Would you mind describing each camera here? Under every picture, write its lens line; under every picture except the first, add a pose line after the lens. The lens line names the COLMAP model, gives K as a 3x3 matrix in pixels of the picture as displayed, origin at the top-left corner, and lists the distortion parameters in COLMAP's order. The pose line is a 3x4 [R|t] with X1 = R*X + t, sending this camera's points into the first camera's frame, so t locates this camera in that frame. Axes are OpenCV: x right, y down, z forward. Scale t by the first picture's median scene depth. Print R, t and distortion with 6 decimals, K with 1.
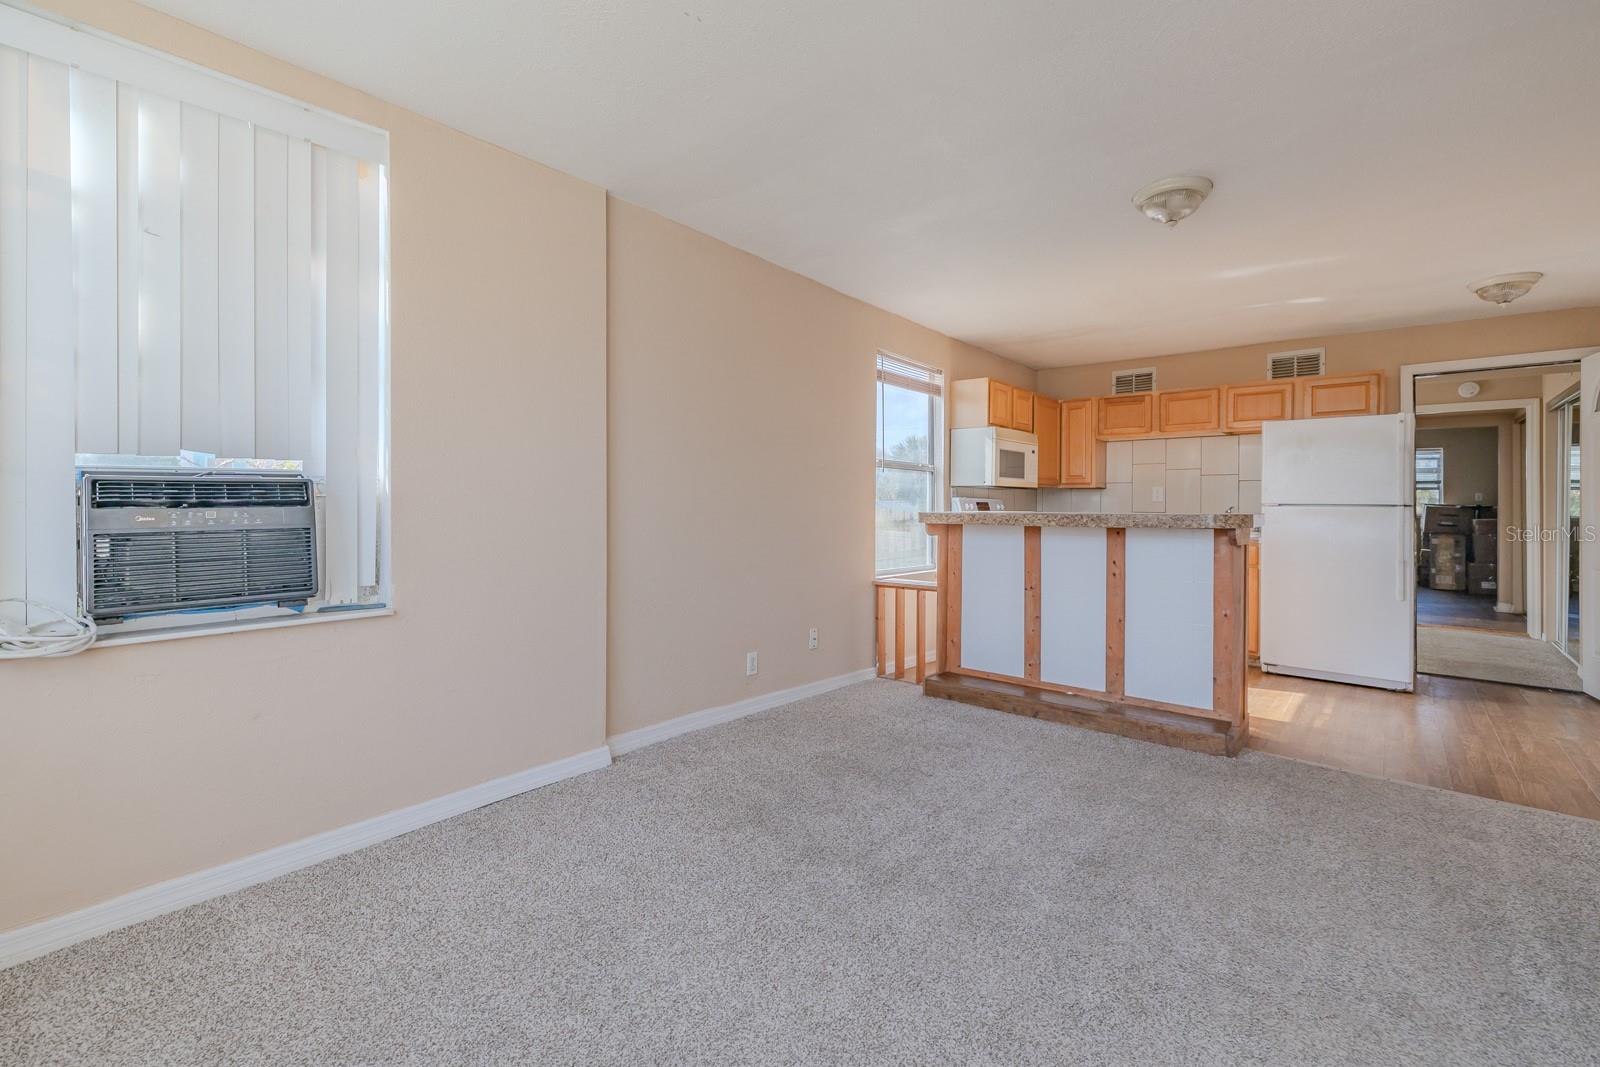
lens RADIAL K [[681.2, 0, 790.1], [0, 681.2, 502.6], [0, 0, 1]] dist [-0.004077, 0.001539]
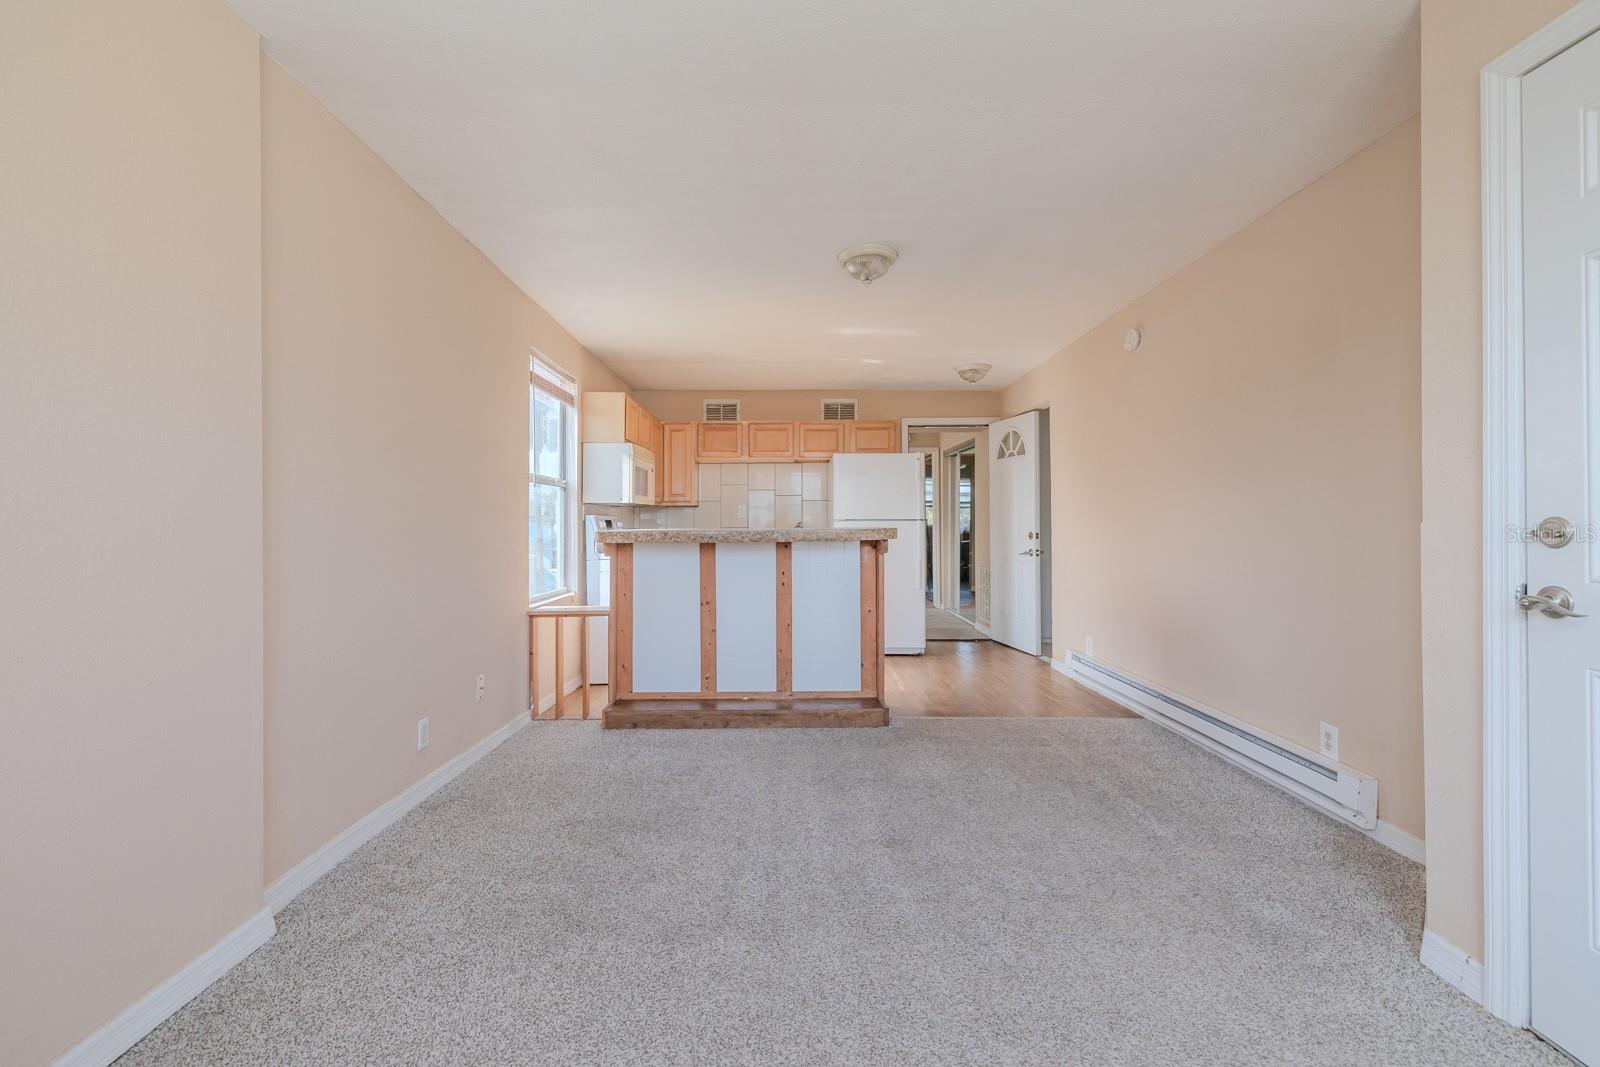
lens RADIAL K [[681.2, 0, 777.6], [0, 681.2, 511.2], [0, 0, 1]] dist [-0.004077, 0.001539]
pose [[0.761094, -0.000116, 0.648641, -0.226182], [0.008689, 0.999912, -0.010016, -0.001608], [-0.648583, 0.013259, 0.761028, 0.143060]]
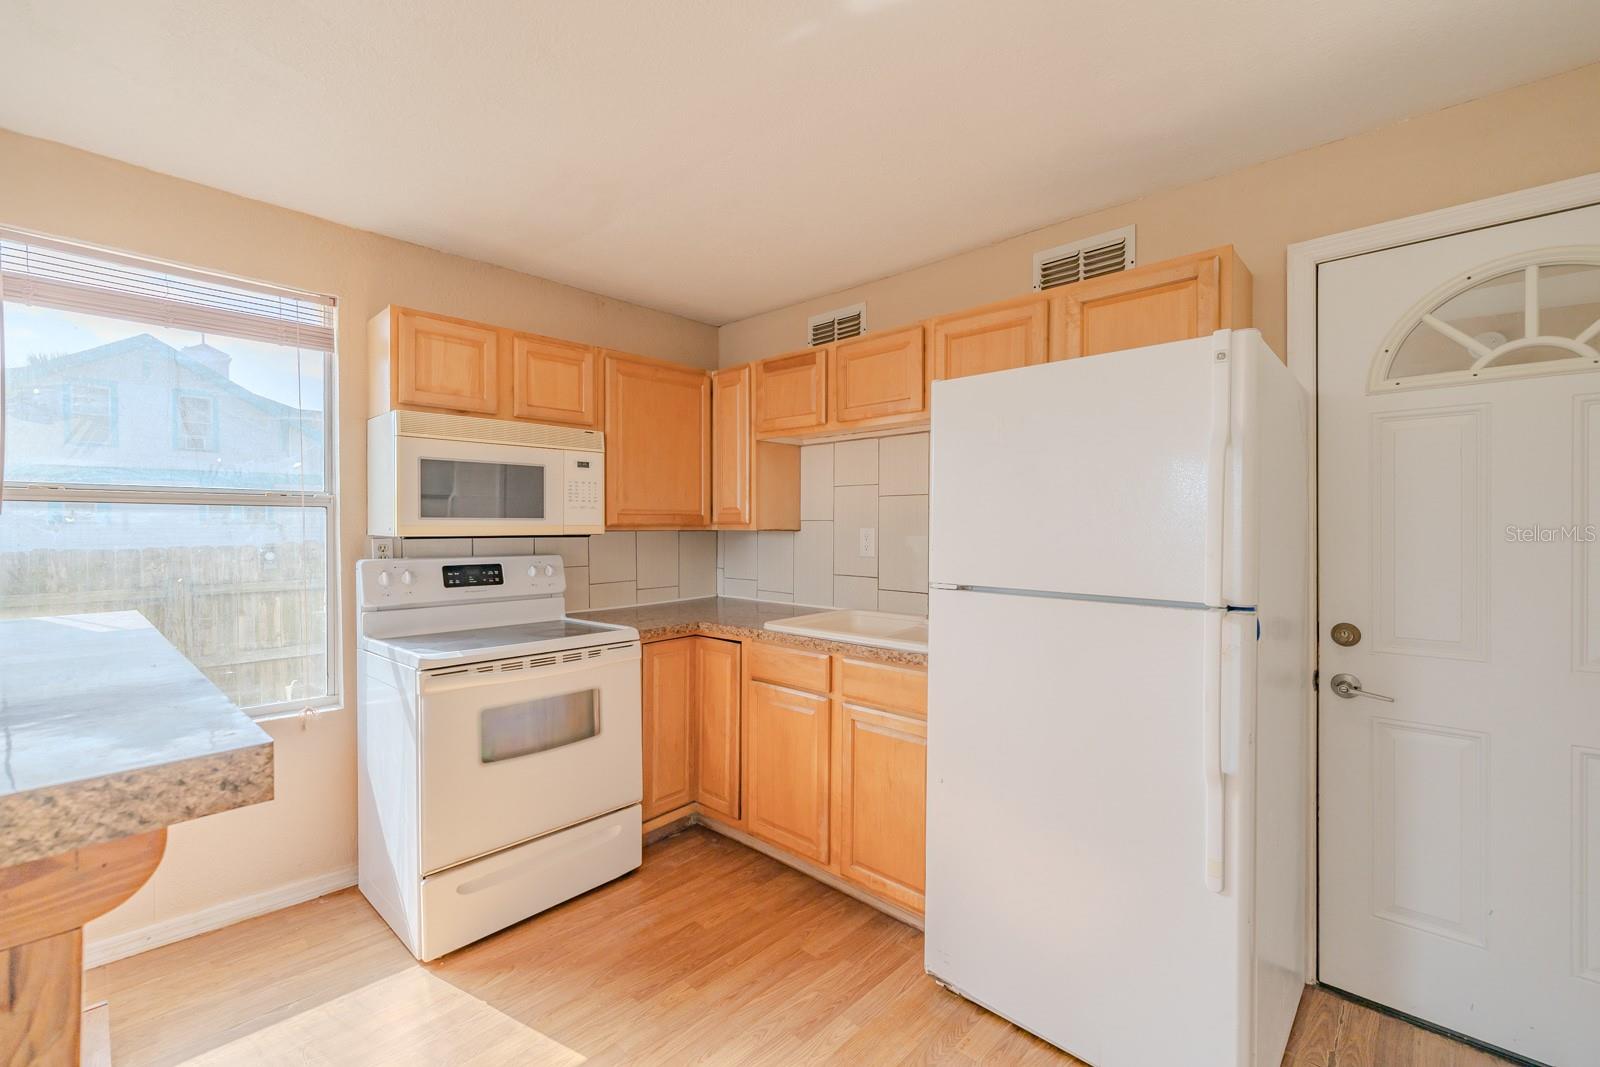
lens RADIAL K [[681.2, 0, 797.4], [0, 681.2, 528.8], [0, 0, 1]] dist [-0.004077, 0.001539]
pose [[0.999109, -0.006848, -0.041649, 0.750436], [0.007186, 0.999942, 0.007977, -0.041574], [0.041592, -0.008269, 0.999100, 0.697493]]
